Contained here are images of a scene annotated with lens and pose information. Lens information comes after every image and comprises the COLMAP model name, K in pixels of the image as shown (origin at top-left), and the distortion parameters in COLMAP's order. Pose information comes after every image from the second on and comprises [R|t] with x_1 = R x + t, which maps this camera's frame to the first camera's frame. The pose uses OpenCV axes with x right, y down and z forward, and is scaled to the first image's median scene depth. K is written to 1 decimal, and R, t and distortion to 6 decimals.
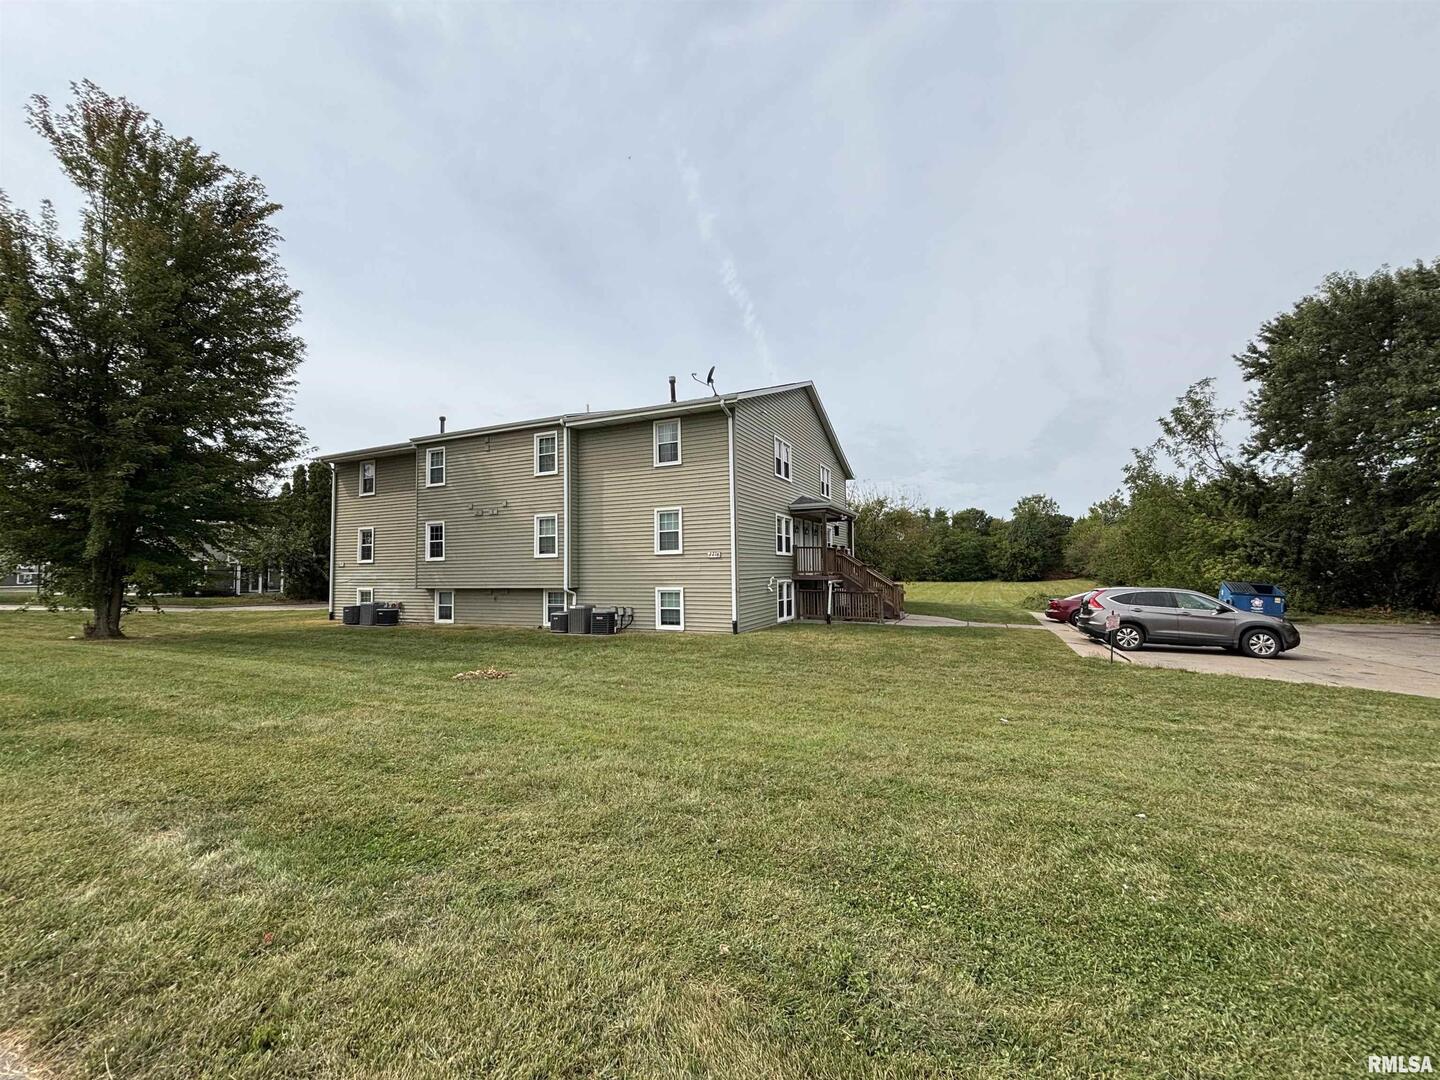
lens RADIAL K [[560.9, 0, 737.8], [0, 560.9, 531.4], [0, 0, 1]] dist [-0.005758, -0.000820]
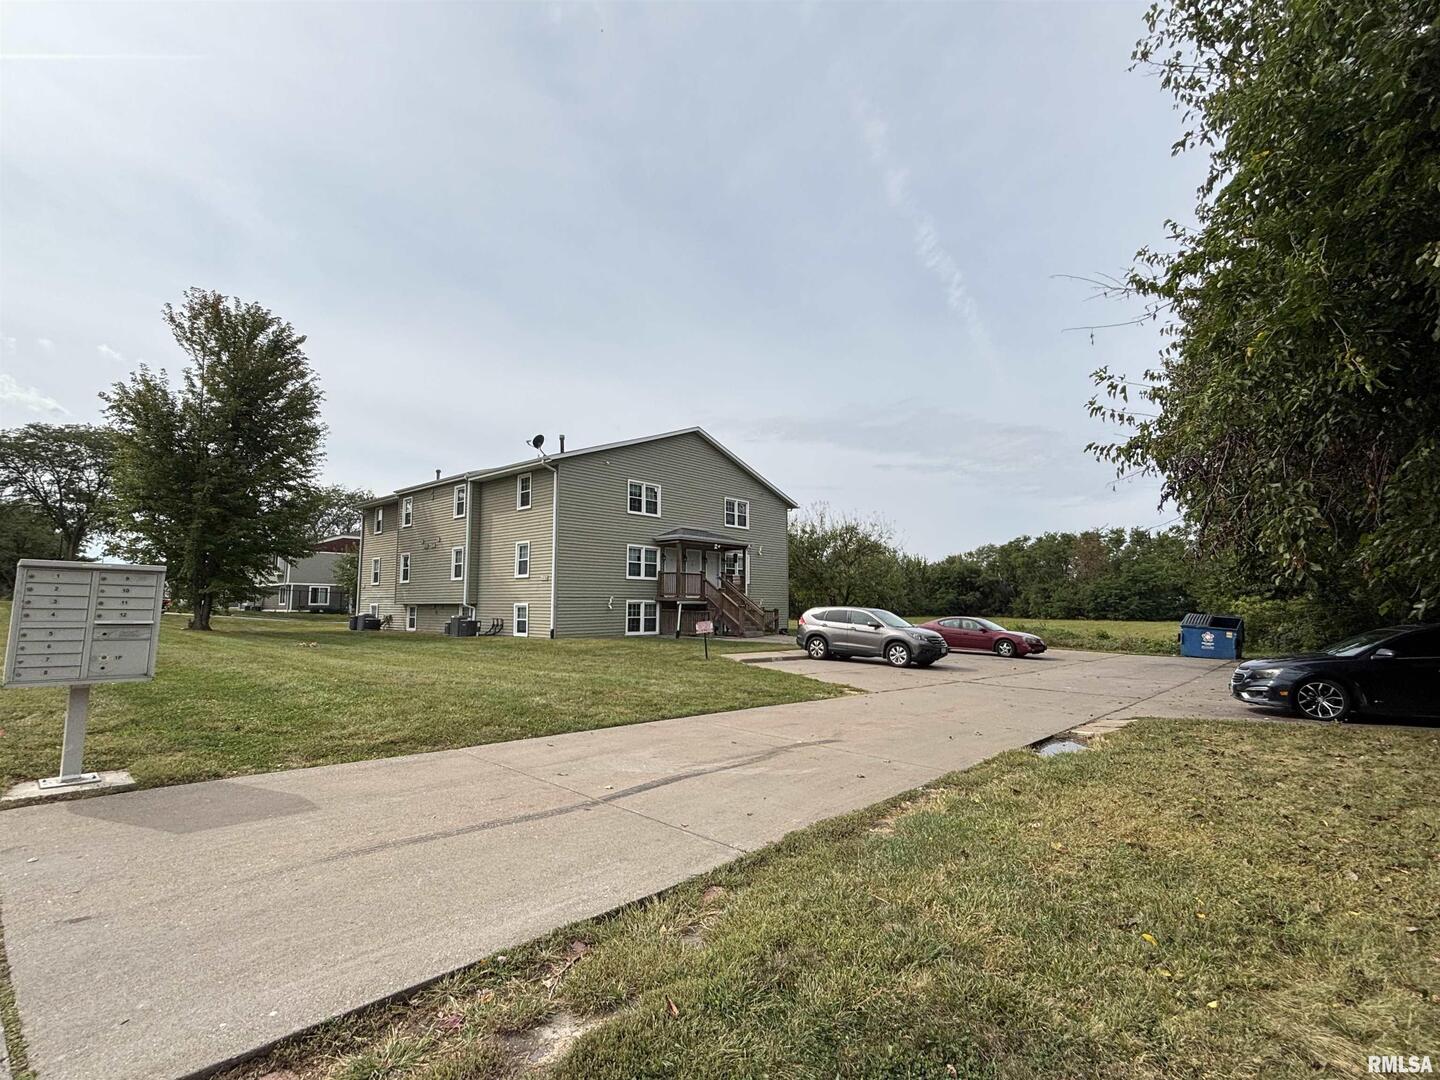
lens RADIAL K [[686.9, 0, 751.2], [0, 686.9, 533.0], [0, 0, 1]] dist [-0.007243, 0.002493]
pose [[0.955100, -0.017407, -0.295772, 0.785572], [0.006439, 0.999256, -0.038016, 0.001141], [0.296214, 0.034405, 0.954502, -0.334013]]
